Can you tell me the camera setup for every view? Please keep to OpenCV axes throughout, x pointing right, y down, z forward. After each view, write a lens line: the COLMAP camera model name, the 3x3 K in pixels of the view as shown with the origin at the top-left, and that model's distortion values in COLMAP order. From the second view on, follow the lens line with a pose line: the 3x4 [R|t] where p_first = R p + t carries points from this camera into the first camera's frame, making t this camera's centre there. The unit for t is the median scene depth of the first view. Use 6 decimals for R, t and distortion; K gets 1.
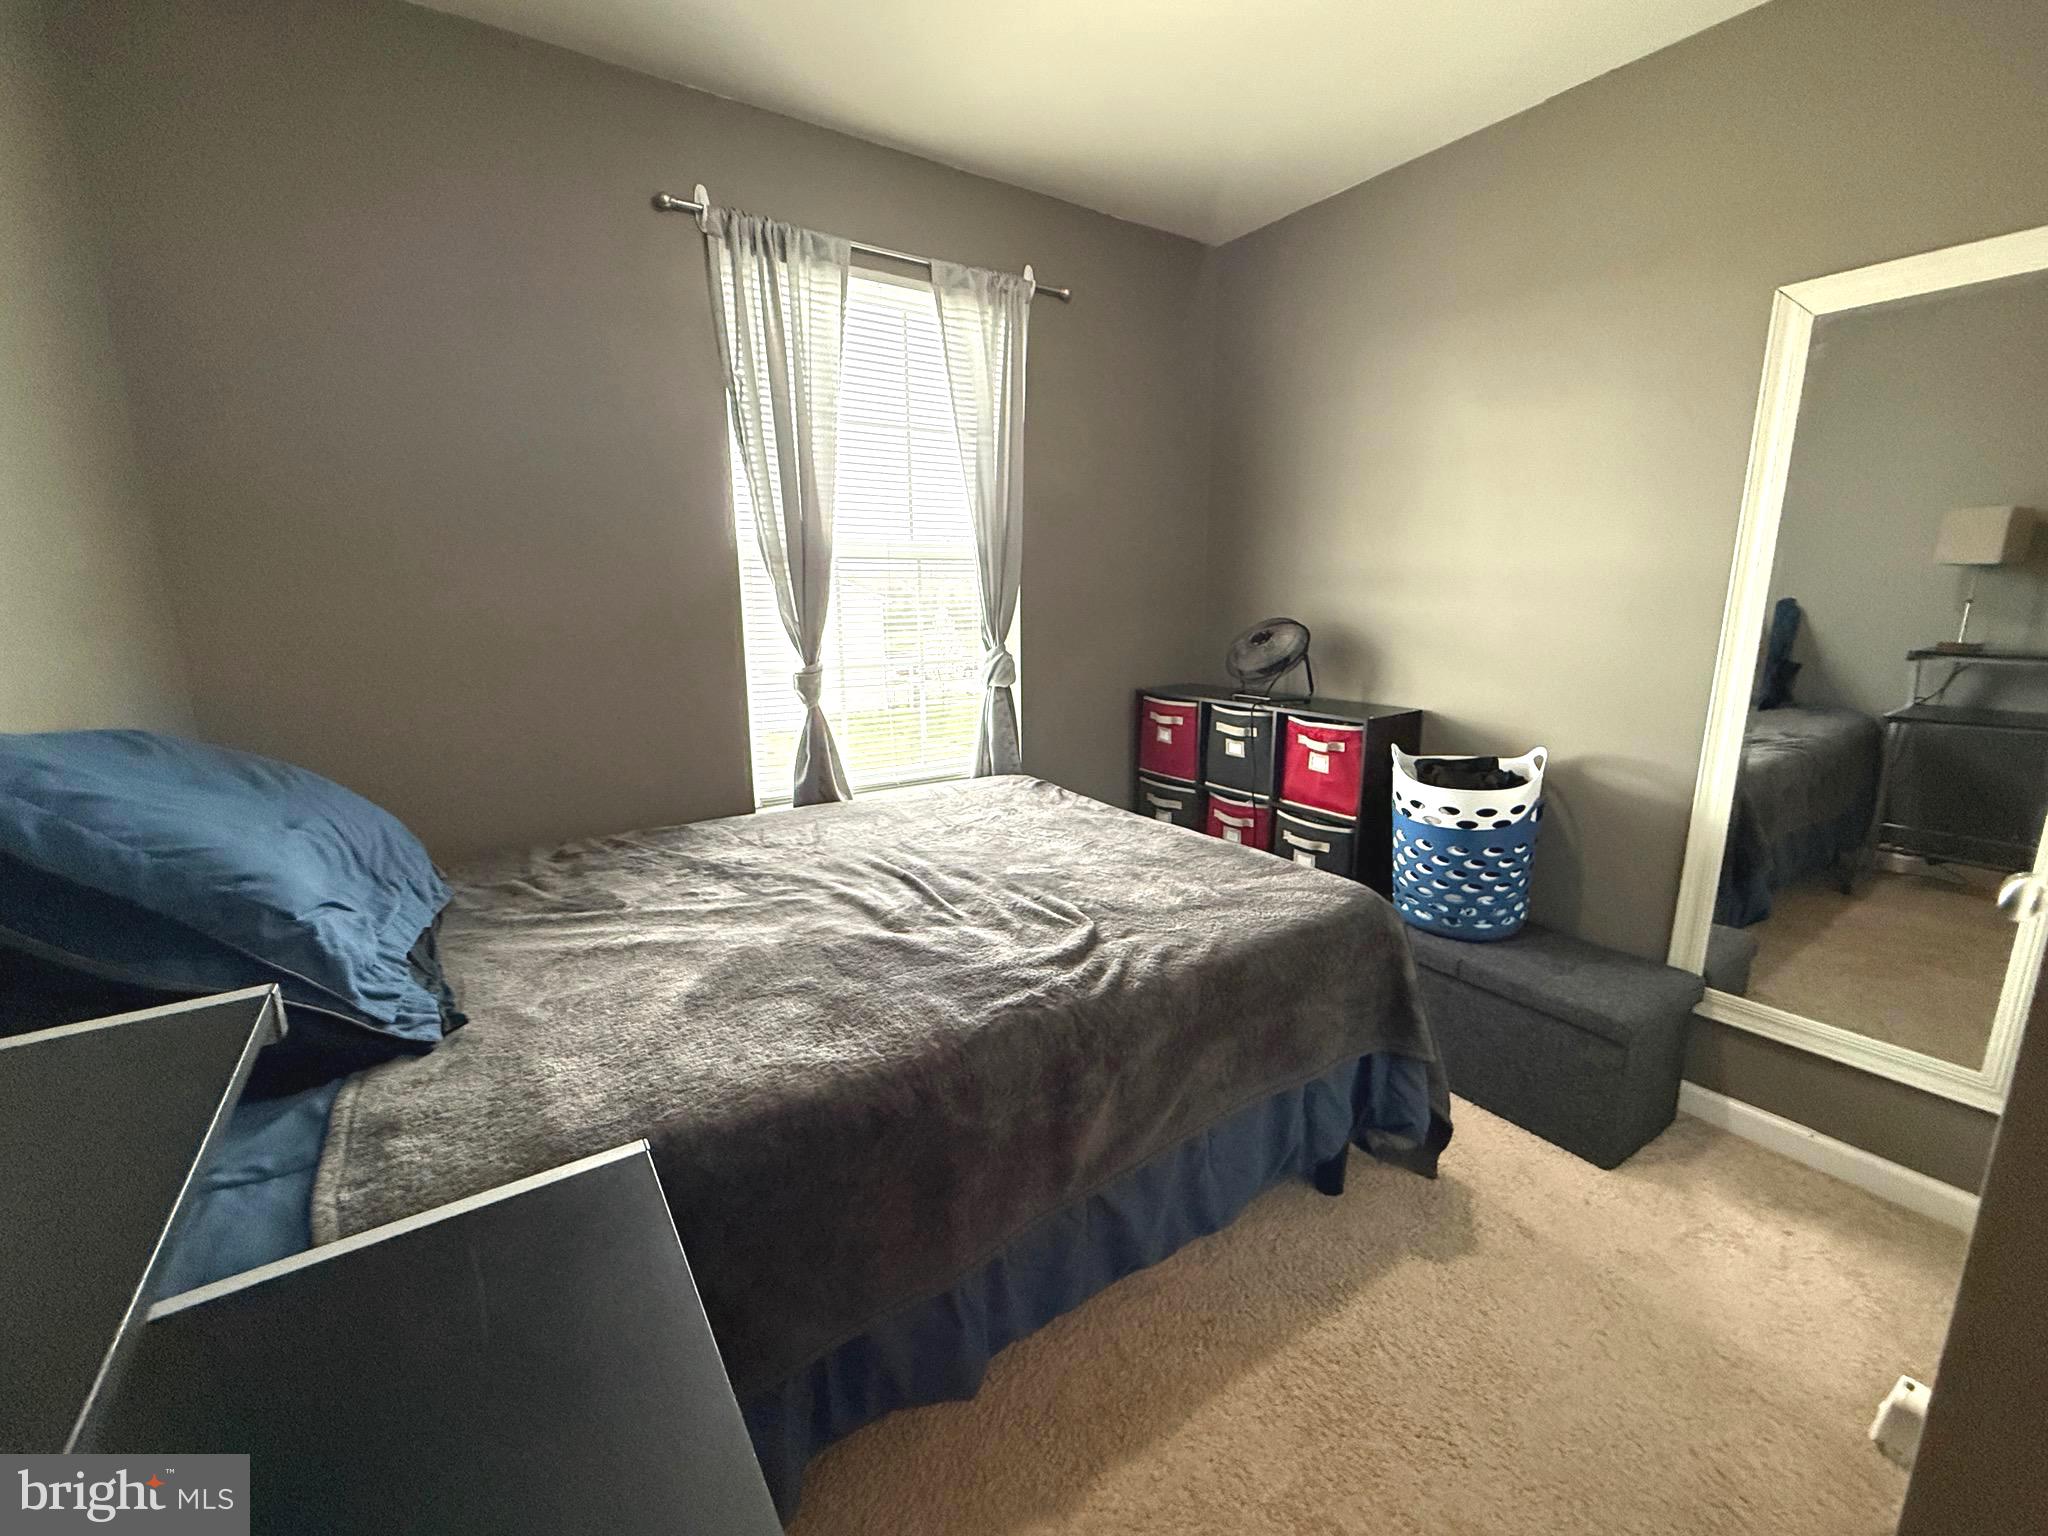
lens RADIAL K [[837.6, 0, 1019.1], [0, 837.6, 767.1], [0, 0, 1]] dist [-0.003382, 0.000254]
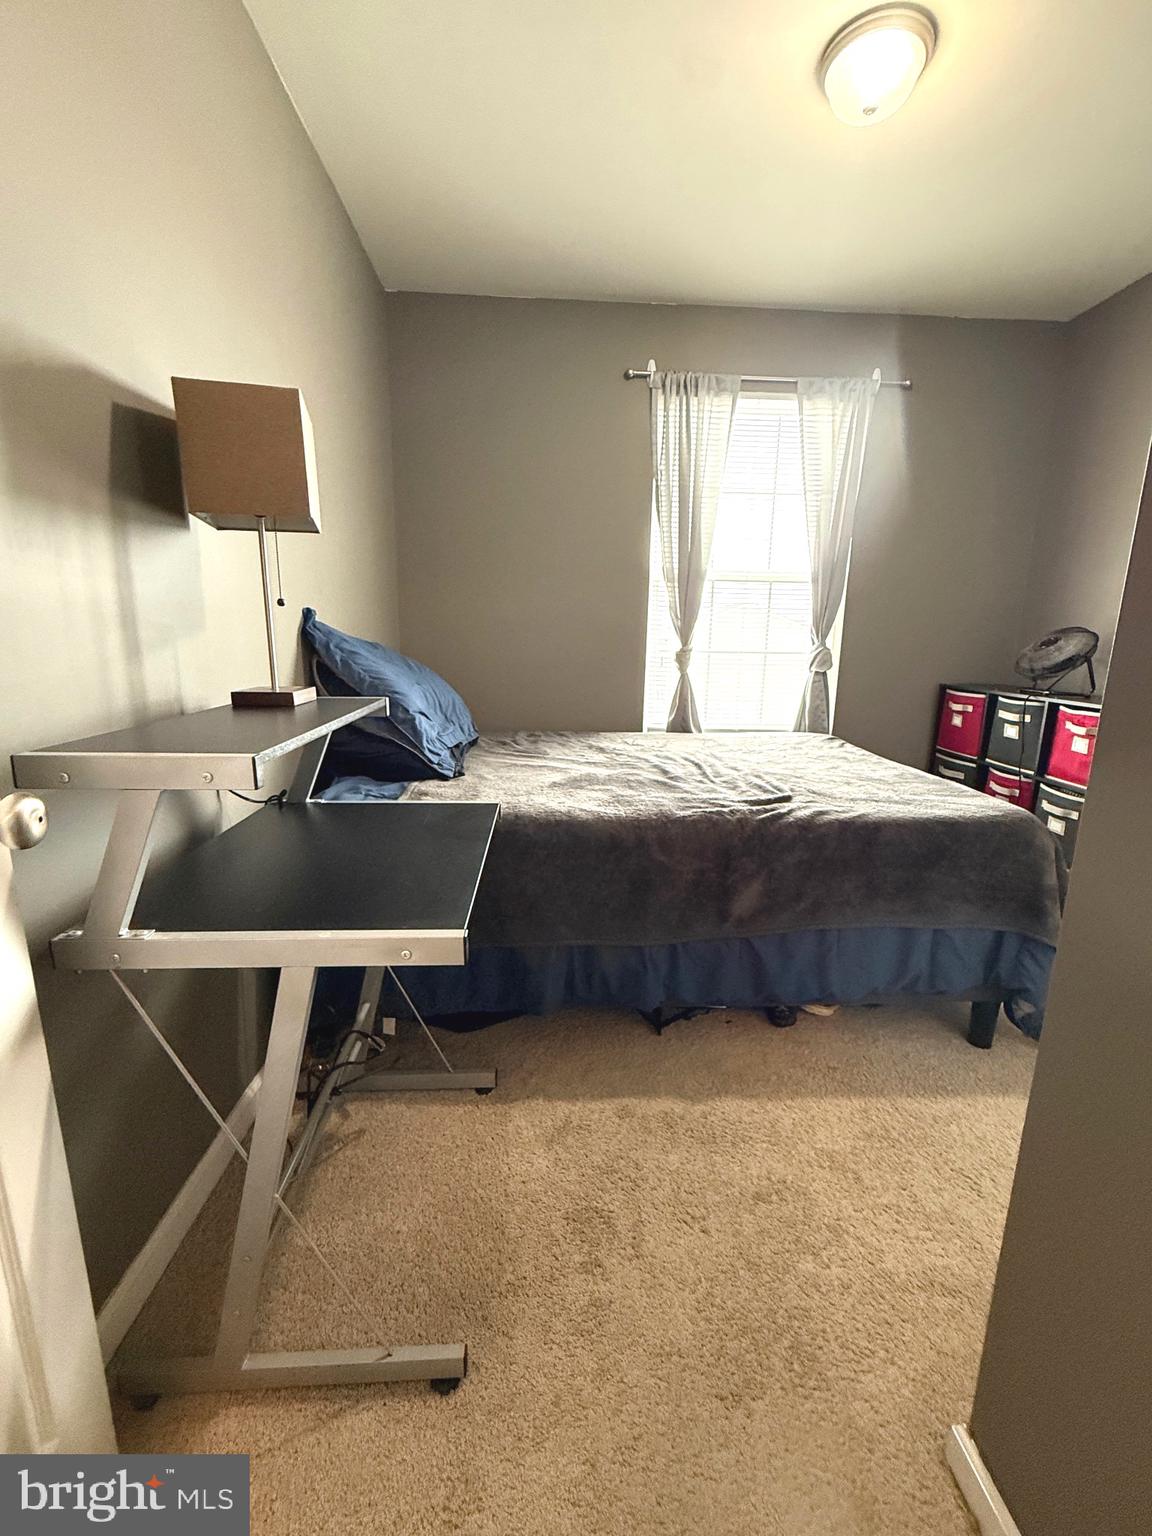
lens RADIAL K [[628.2, 0, 579.3], [0, 628.2, 766.4], [0, 0, 1]] dist [-0.003382, 0.000254]
pose [[0.859373, 0.127759, -0.495132, 0.201645], [-0.126290, 0.991318, 0.036595, 0.087139], [0.495508, 0.031082, 0.868047, -0.140221]]
